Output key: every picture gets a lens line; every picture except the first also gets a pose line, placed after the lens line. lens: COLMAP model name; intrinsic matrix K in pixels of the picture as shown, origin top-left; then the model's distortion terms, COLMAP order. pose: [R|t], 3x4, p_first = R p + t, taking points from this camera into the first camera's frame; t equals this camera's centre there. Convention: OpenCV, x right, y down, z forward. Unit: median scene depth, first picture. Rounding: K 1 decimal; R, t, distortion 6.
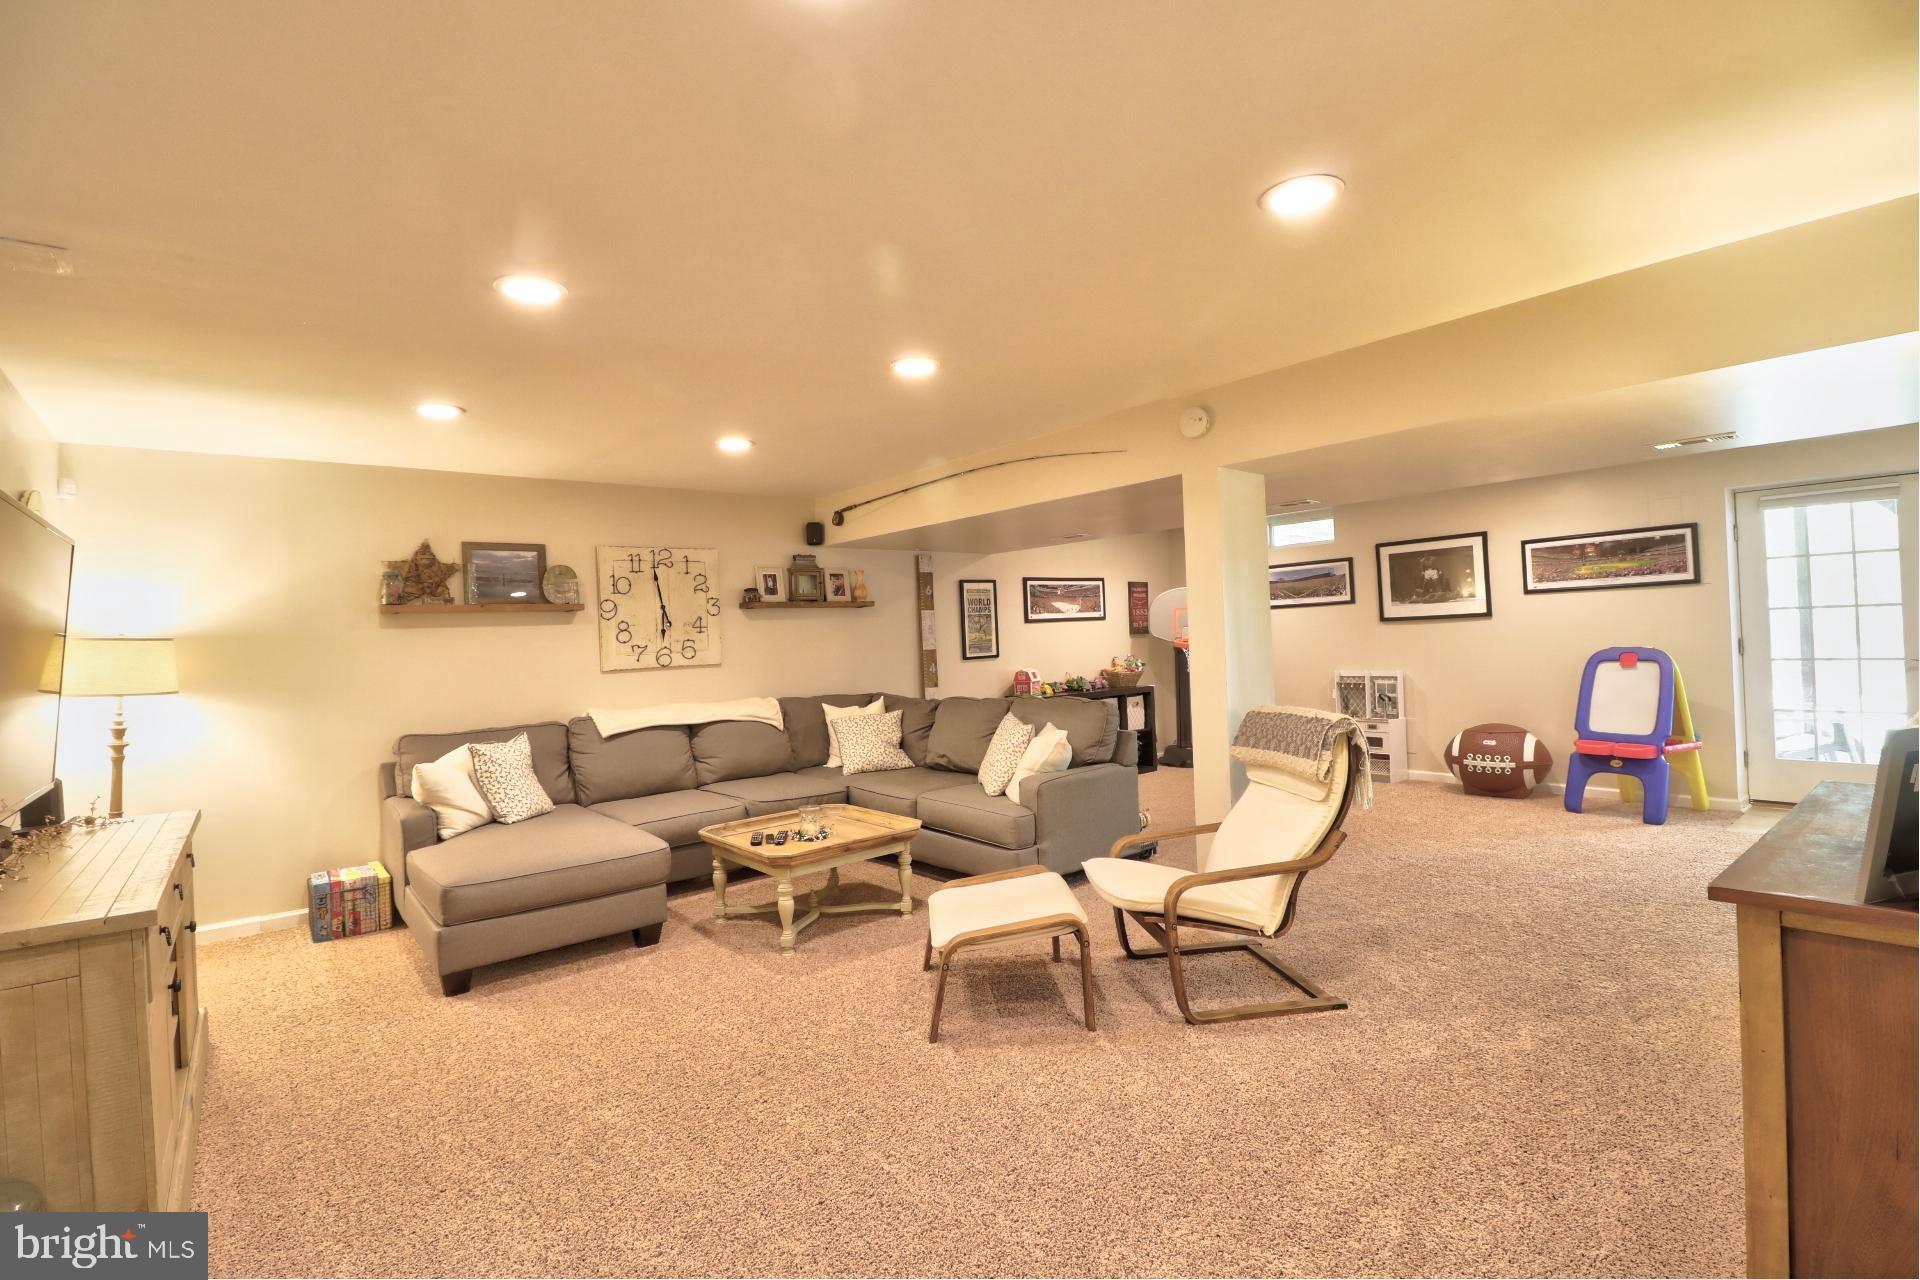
lens RADIAL K [[885.1, 0, 967.7], [0, 885.1, 635.3], [0, 0, 1]] dist [-0.011338, -0.006616]
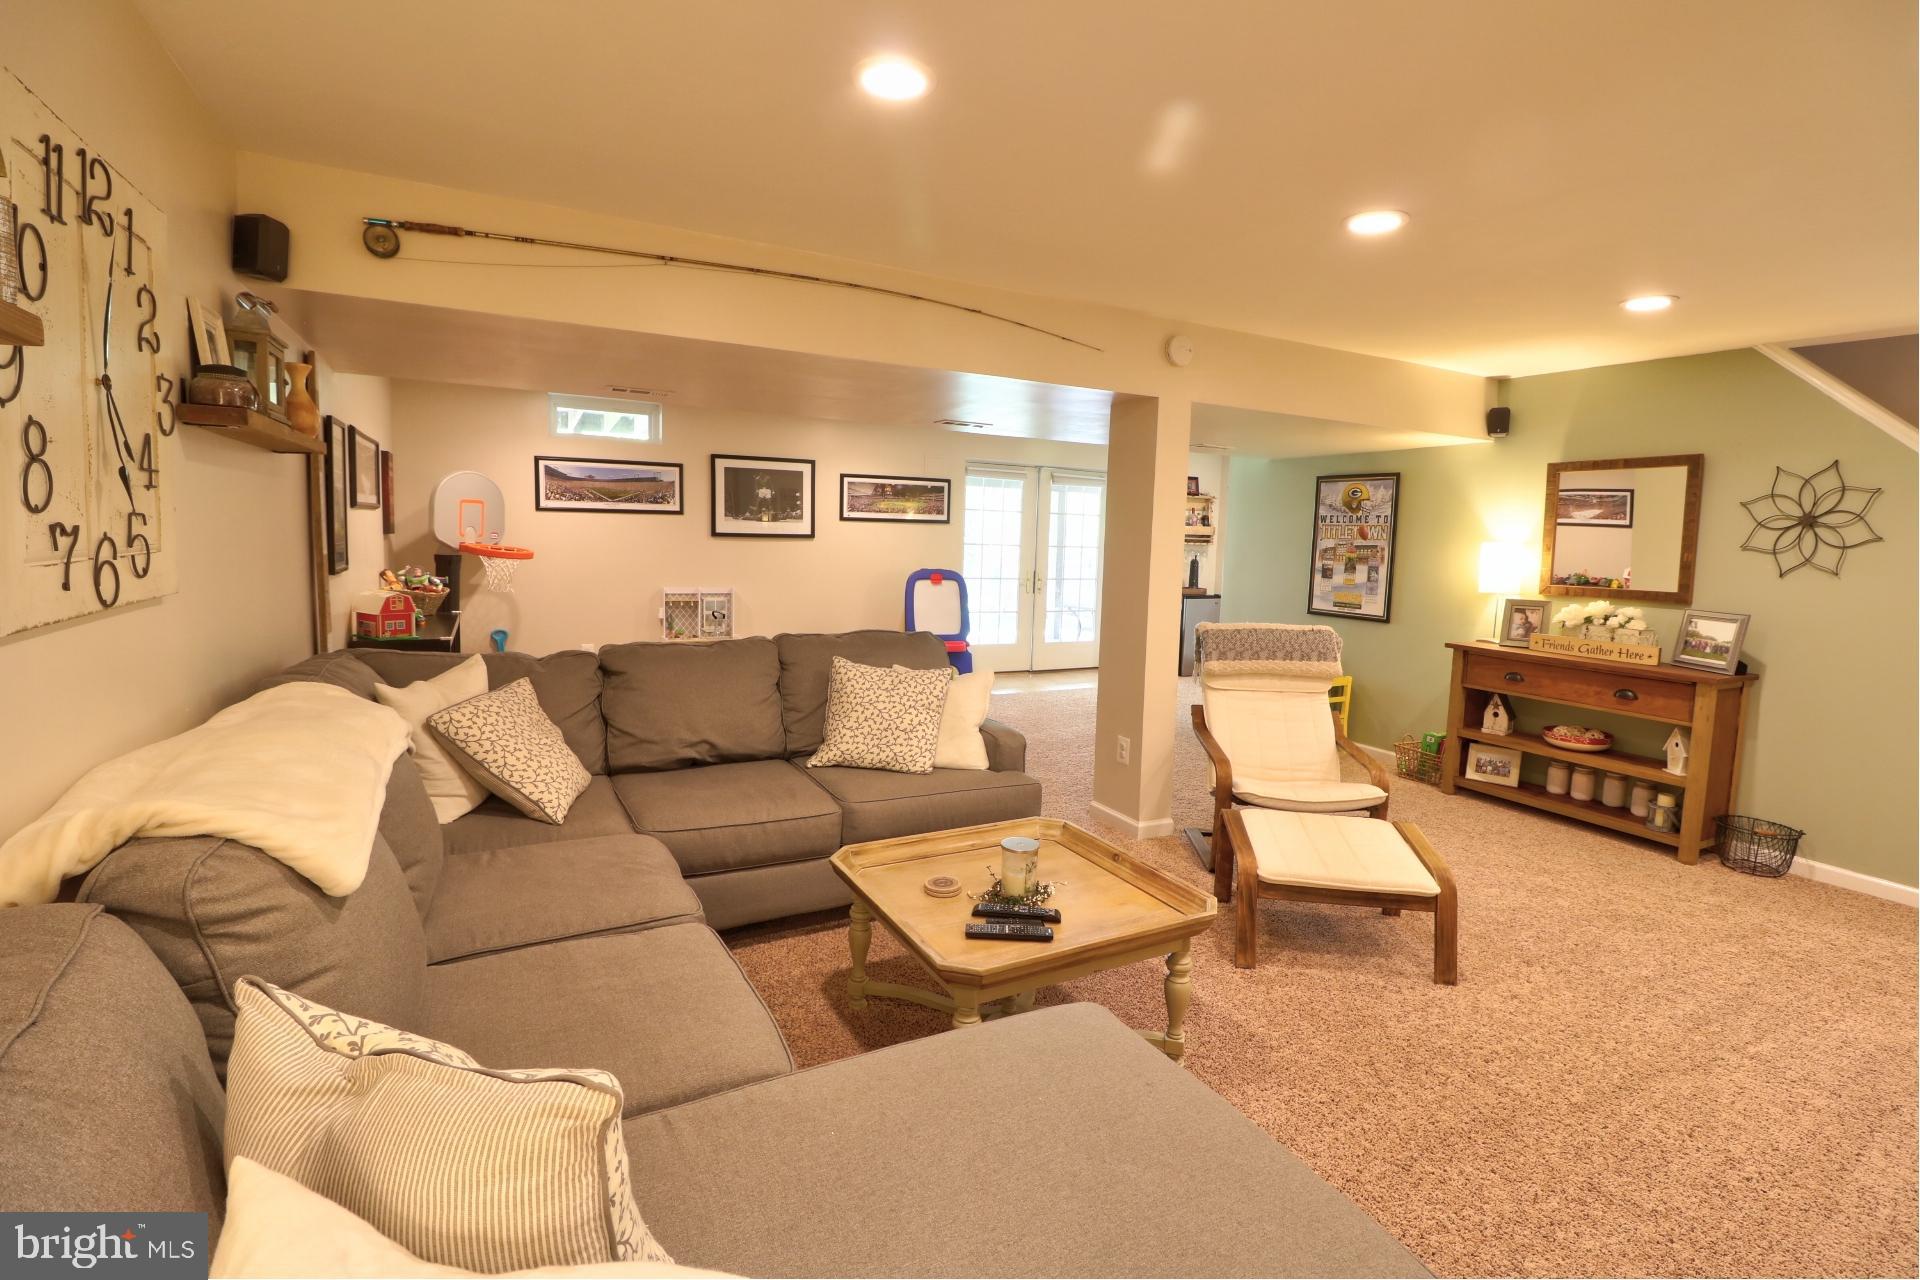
lens RADIAL K [[885.1, 0, 966.9], [0, 885.1, 628.9], [0, 0, 1]] dist [-0.011338, -0.006616]
pose [[0.178354, -0.058065, 0.982252, -0.475028], [-0.037391, 0.997136, 0.065735, 0.012531], [-0.983256, -0.048451, 0.175672, 0.604678]]
